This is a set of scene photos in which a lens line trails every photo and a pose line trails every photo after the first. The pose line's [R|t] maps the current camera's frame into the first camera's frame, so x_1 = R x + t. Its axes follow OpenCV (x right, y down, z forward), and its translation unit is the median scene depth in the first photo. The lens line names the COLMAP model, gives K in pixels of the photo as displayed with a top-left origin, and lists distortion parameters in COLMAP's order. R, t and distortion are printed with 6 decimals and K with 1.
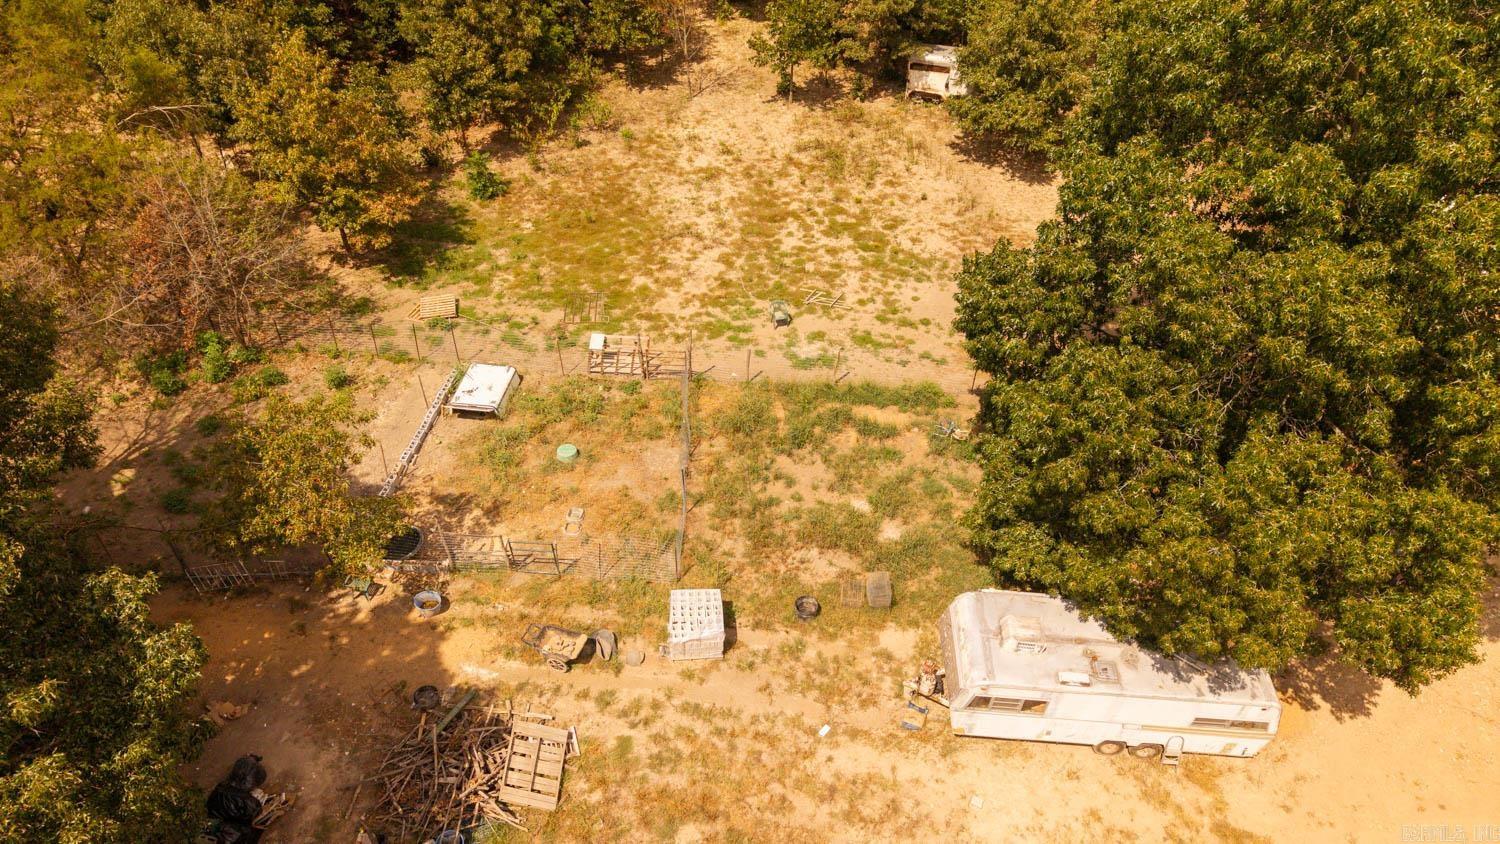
lens RADIAL K [[982.2, 0, 750.0], [0, 982.2, 422.0], [0, 0, 1]] dist [0.016907, -0.020161]
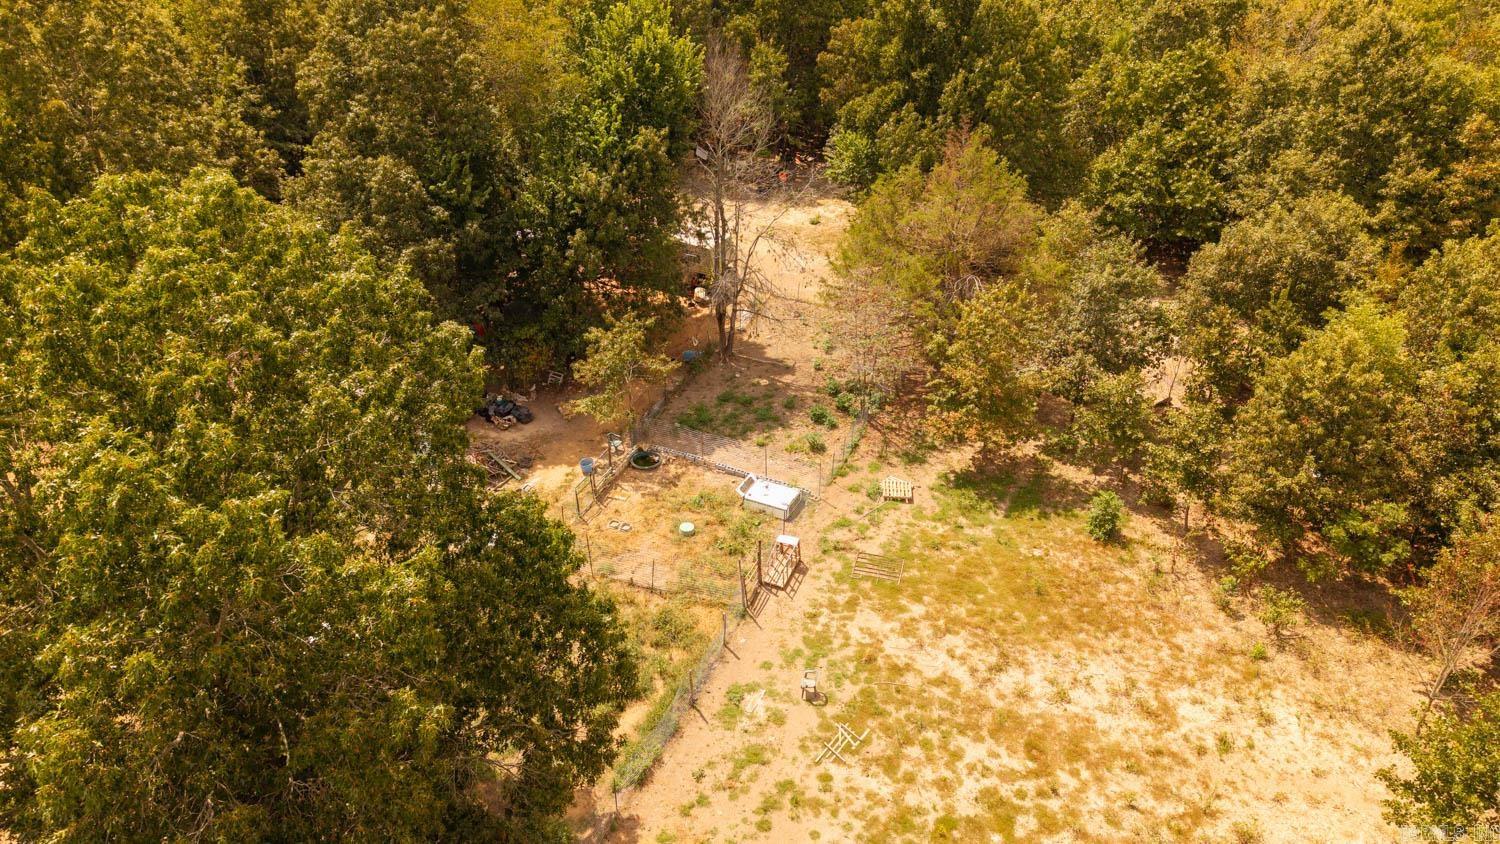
lens RADIAL K [[982.2, 0, 750.0], [0, 982.2, 422.0], [0, 0, 1]] dist [0.016907, -0.020161]
pose [[-0.312188, 0.475719, -0.822332, 0.672517], [-0.659251, 0.514781, 0.548077, -0.688600], [0.684052, 0.713226, 0.152910, 0.643566]]
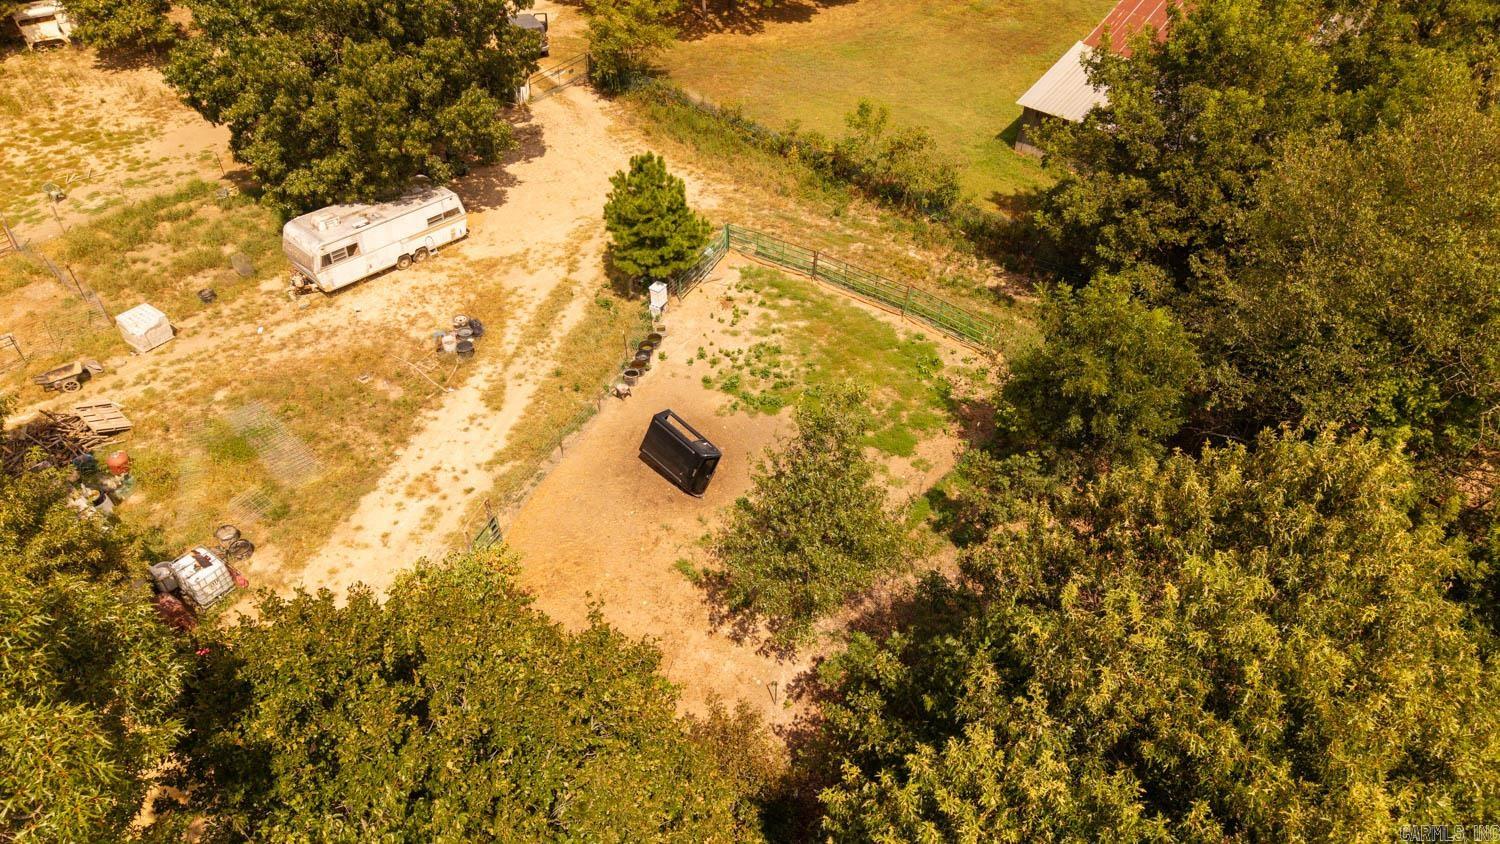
lens RADIAL K [[982.2, 0, 750.0], [0, 982.2, 422.0], [0, 0, 1]] dist [0.016907, -0.020161]
pose [[0.629529, -0.517816, 0.579275, -0.304995], [0.507568, 0.838556, 0.197985, 0.358174], [-0.588275, 0.169384, 0.790723, -0.540813]]
